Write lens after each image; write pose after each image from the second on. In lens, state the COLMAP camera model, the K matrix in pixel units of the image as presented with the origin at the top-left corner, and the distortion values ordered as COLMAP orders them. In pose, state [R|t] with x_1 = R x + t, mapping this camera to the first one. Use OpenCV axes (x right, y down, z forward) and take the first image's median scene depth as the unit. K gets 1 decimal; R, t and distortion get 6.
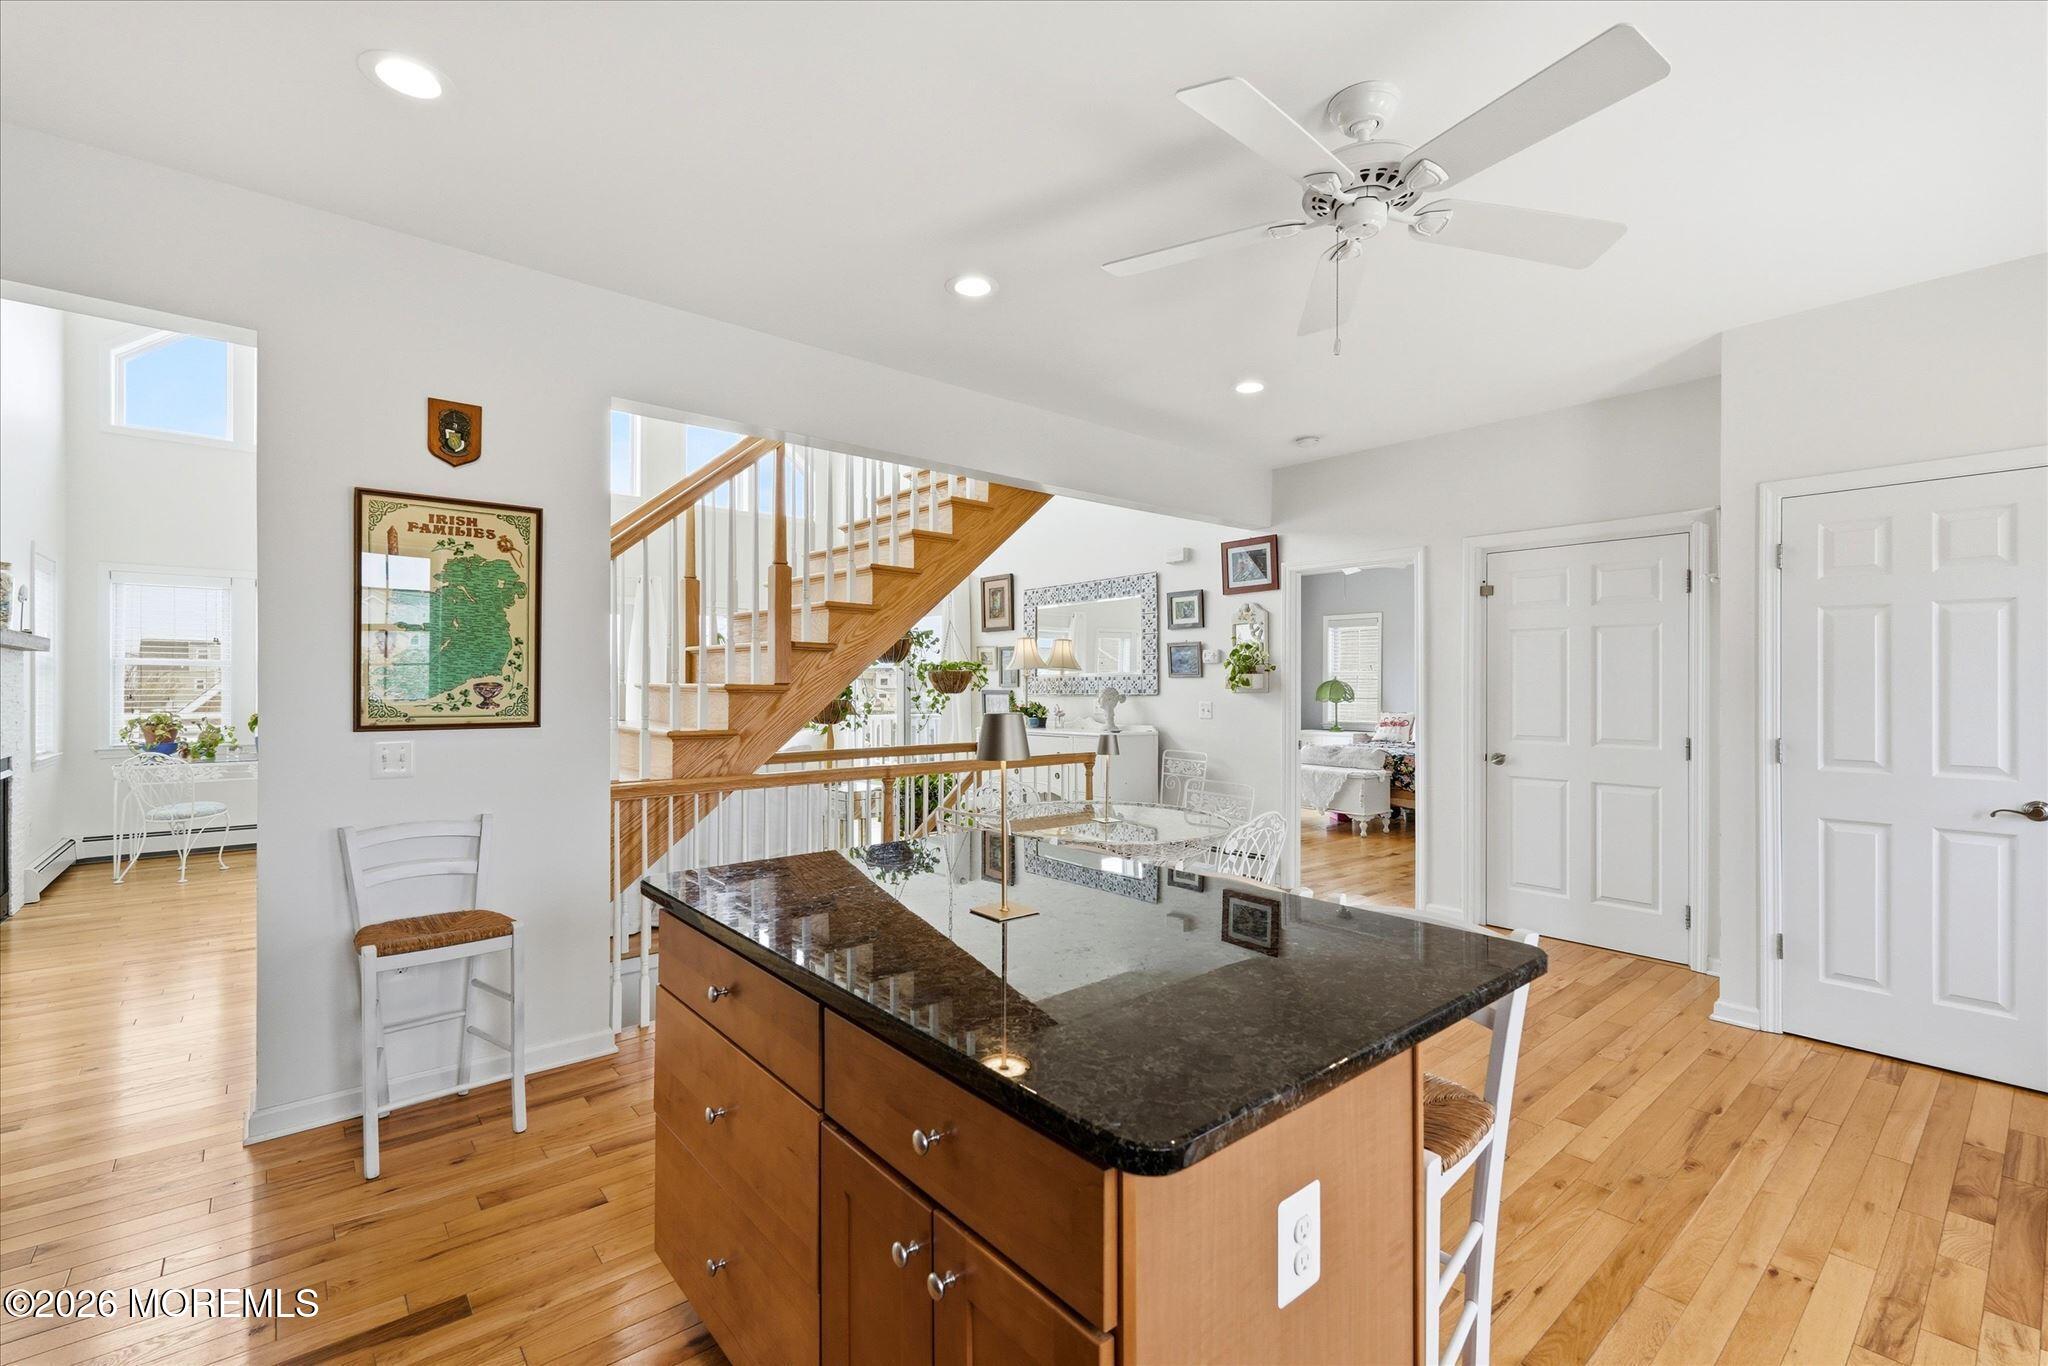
lens RADIAL K [[900.8, 0, 1028.0], [0, 900.8, 684.6], [0, 0, 1]] dist [0.005064, 0.000415]
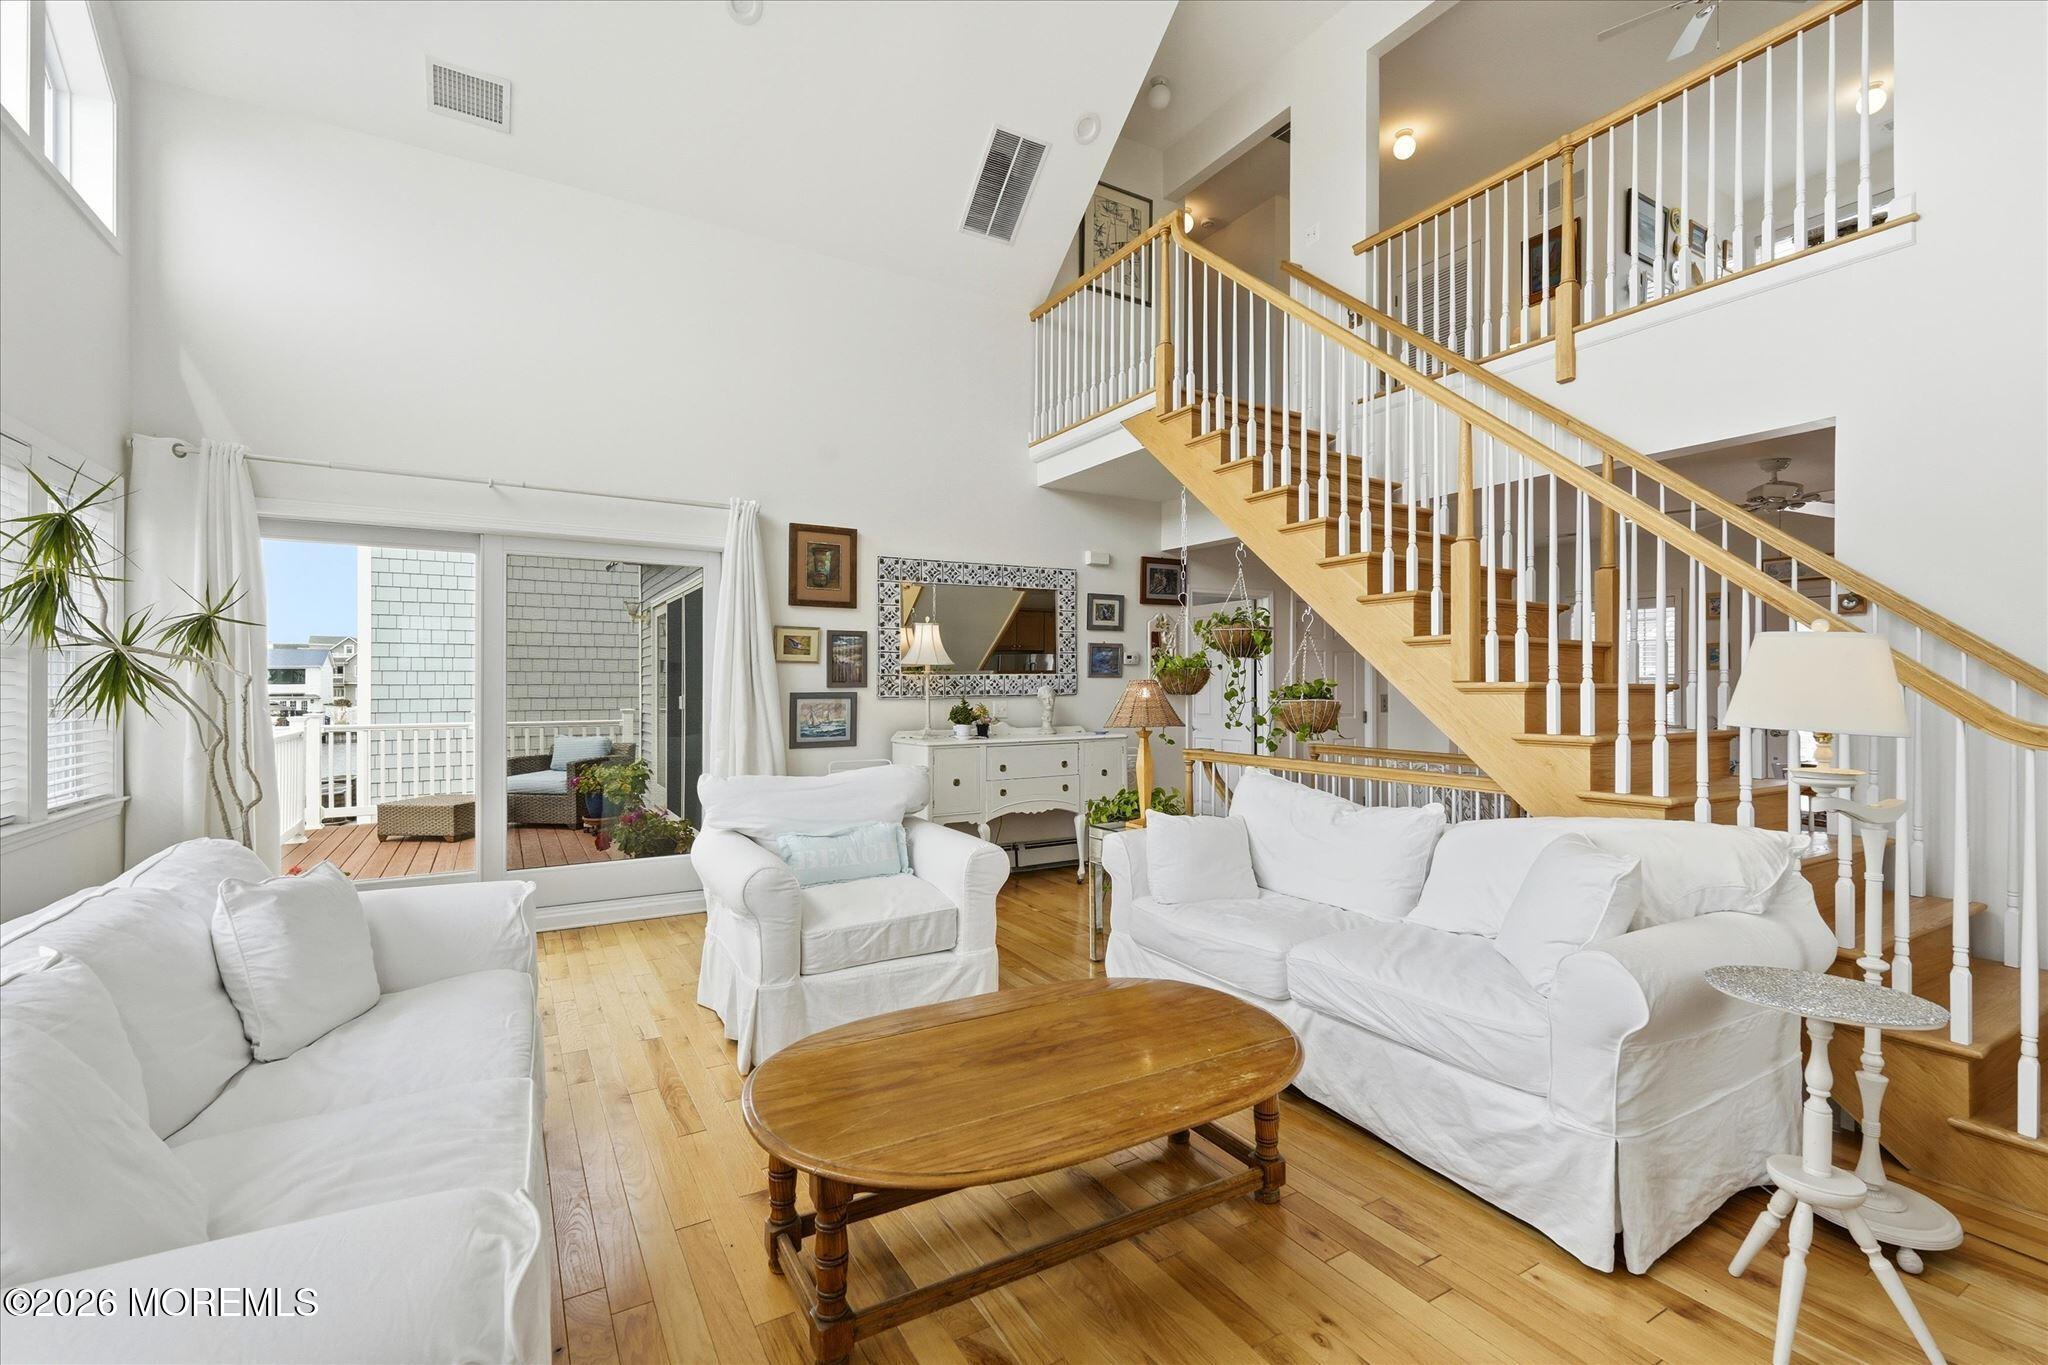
lens RADIAL K [[900.8, 0, 1023.7], [0, 900.8, 685.5], [0, 0, 1]] dist [0.005064, 0.000415]
pose [[0.164023, -0.001220, 0.986456, -0.857266], [-0.001130, 0.999998, 0.001424, -0.000102], [-0.986456, -0.001348, 0.164021, 0.912420]]
